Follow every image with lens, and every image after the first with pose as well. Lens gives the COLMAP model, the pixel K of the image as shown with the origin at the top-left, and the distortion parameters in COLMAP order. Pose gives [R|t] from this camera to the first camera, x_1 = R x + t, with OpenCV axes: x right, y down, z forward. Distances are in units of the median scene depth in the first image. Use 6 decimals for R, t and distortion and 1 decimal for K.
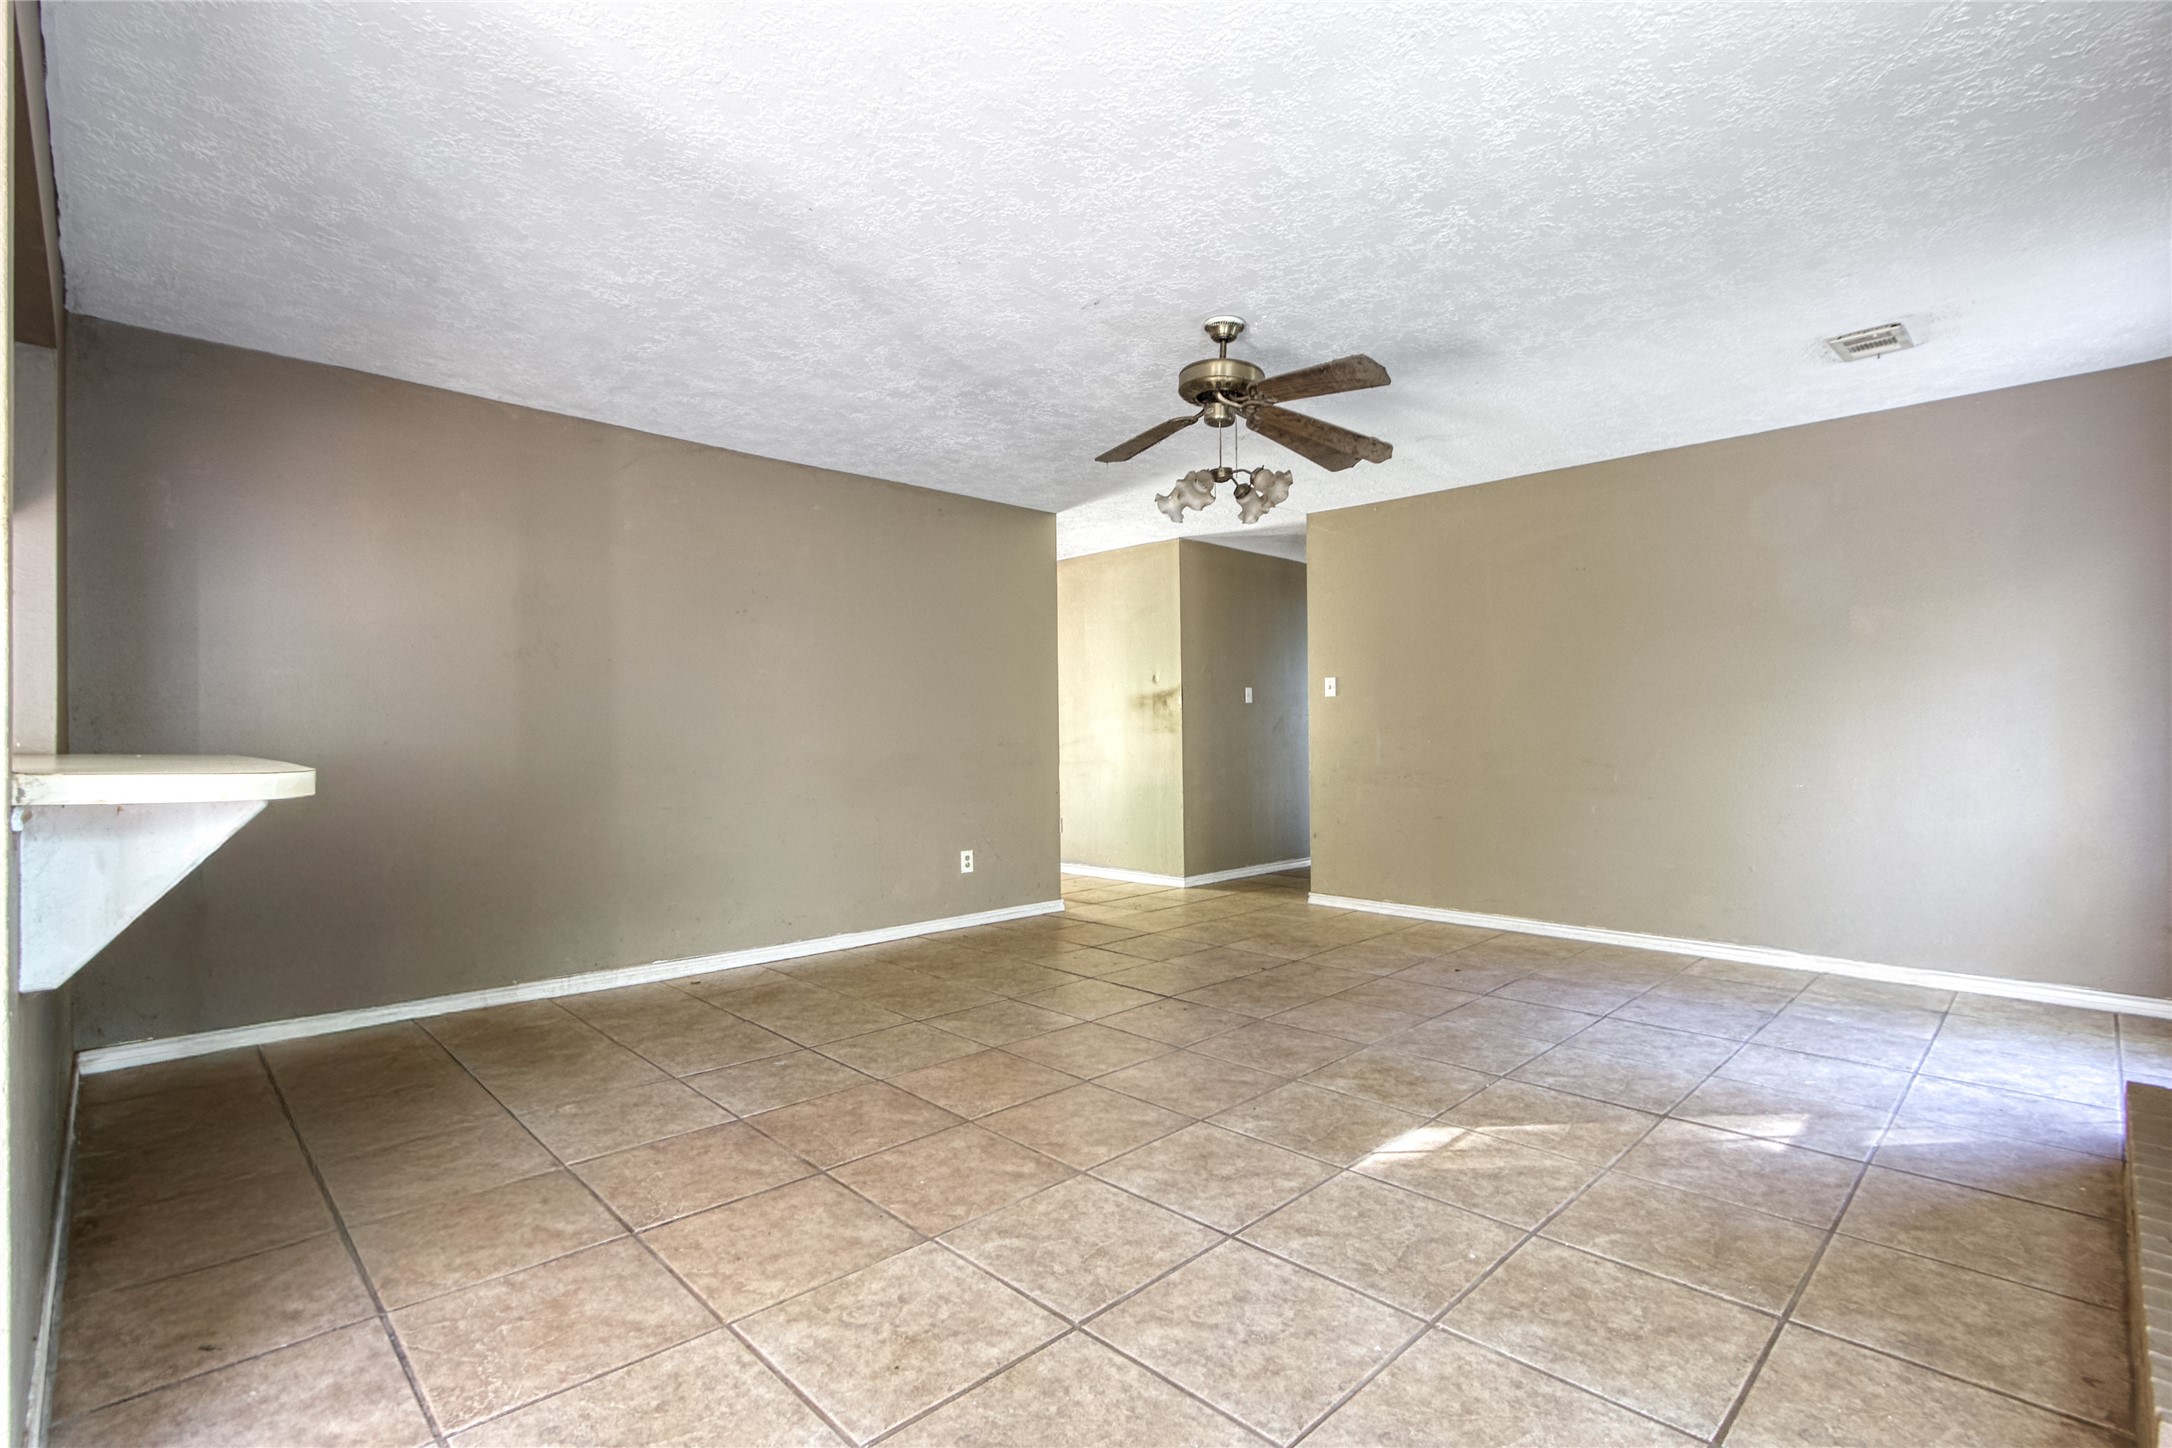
lens RADIAL K [[1002.9, 0, 1084.5], [0, 1002.9, 726.4], [0, 0, 1]] dist [-0.001734, -0.000705]
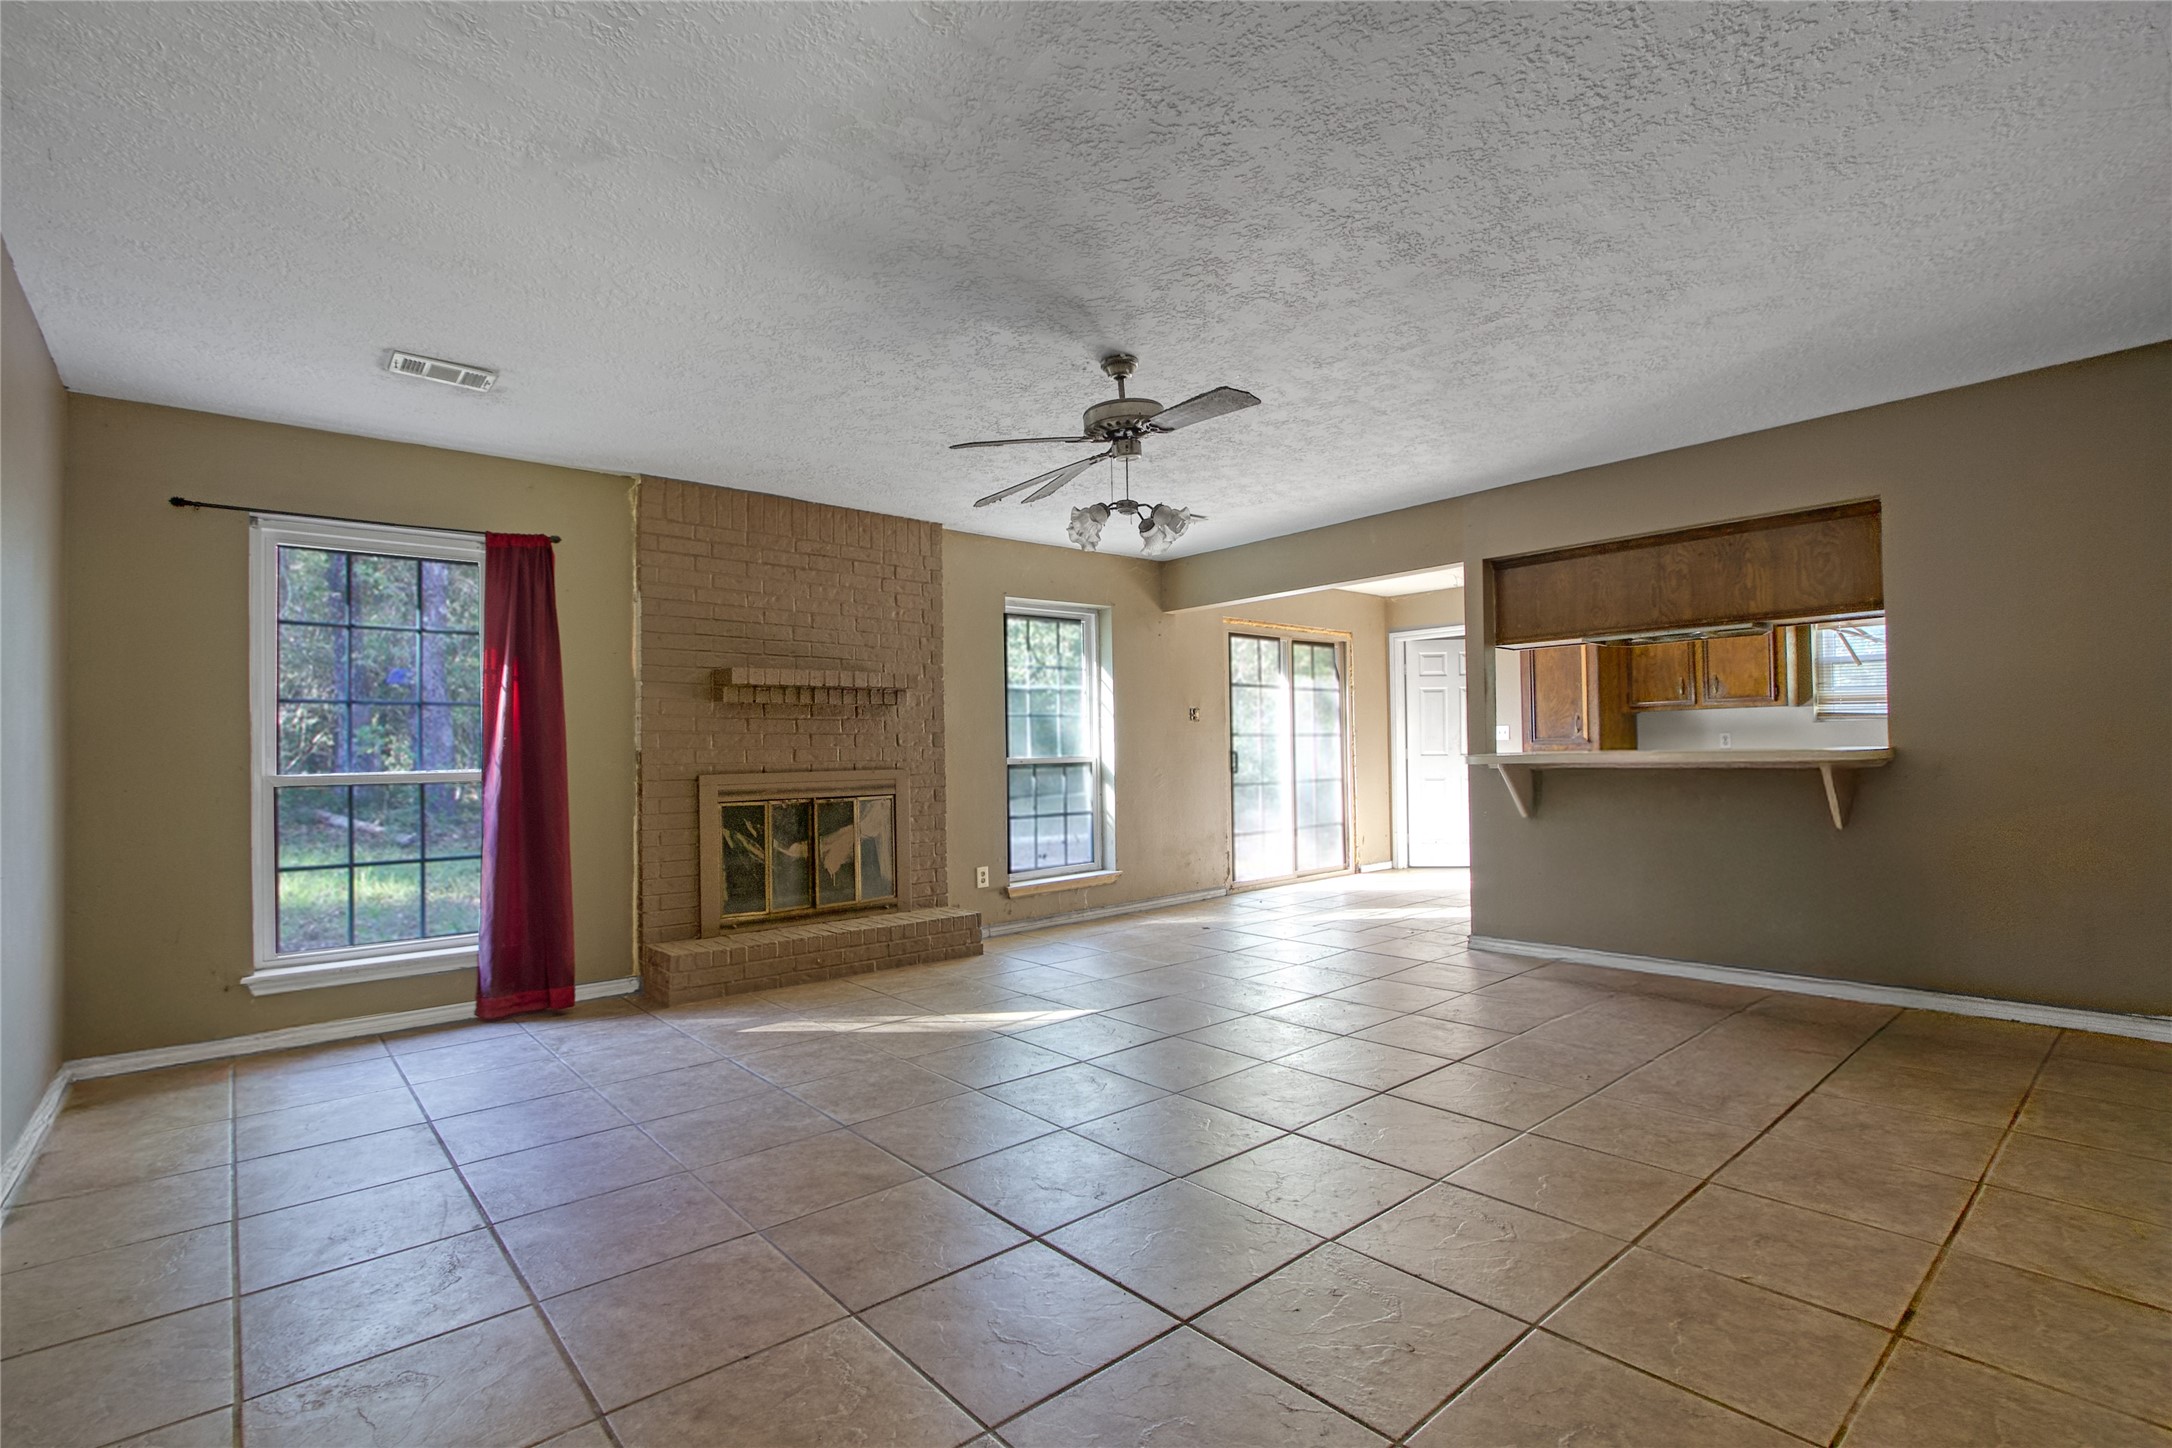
lens RADIAL K [[1002.9, 0, 1083.5], [0, 1002.9, 737.6], [0, 0, 1]] dist [-0.001734, -0.000705]
pose [[-0.997794, 0.026603, 0.060819, 0.129028], [0.025325, 0.999444, -0.021698, 0.010648], [-0.061362, -0.020110, -0.997913, 2.133543]]
